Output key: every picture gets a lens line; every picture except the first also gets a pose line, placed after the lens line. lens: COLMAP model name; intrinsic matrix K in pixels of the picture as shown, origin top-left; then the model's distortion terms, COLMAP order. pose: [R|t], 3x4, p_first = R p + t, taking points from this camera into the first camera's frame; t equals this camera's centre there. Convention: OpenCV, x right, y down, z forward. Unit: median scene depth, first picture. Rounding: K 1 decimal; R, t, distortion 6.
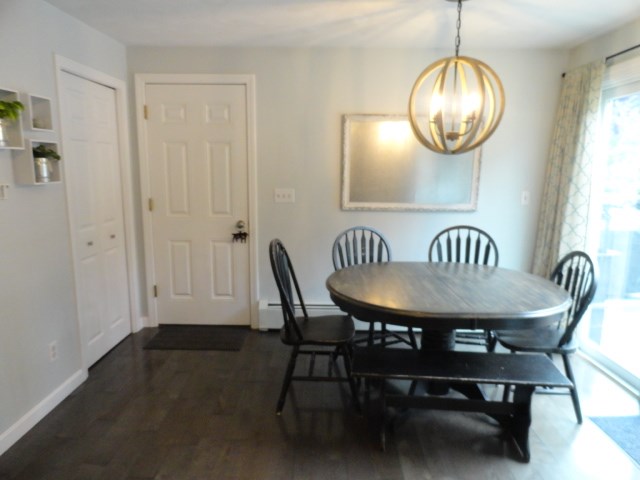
lens RADIAL K [[439.7, 0, 323.2], [0, 439.7, 241.3], [0, 0, 1]] dist [0.003994, 0.001704]
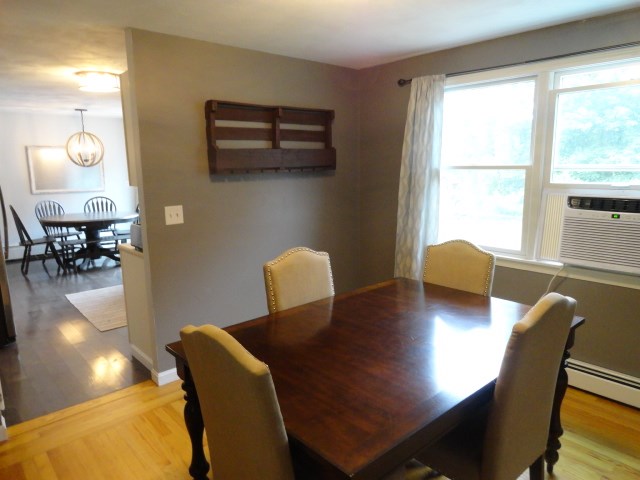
lens RADIAL K [[439.7, 0, 320.6], [0, 439.7, 234.4], [0, 0, 1]] dist [0.003994, 0.001704]
pose [[0.741285, -0.126482, 0.659165, -0.359092], [0.130894, 0.990470, 0.042853, 0.212260], [-0.658303, 0.054515, 0.750776, -1.465948]]
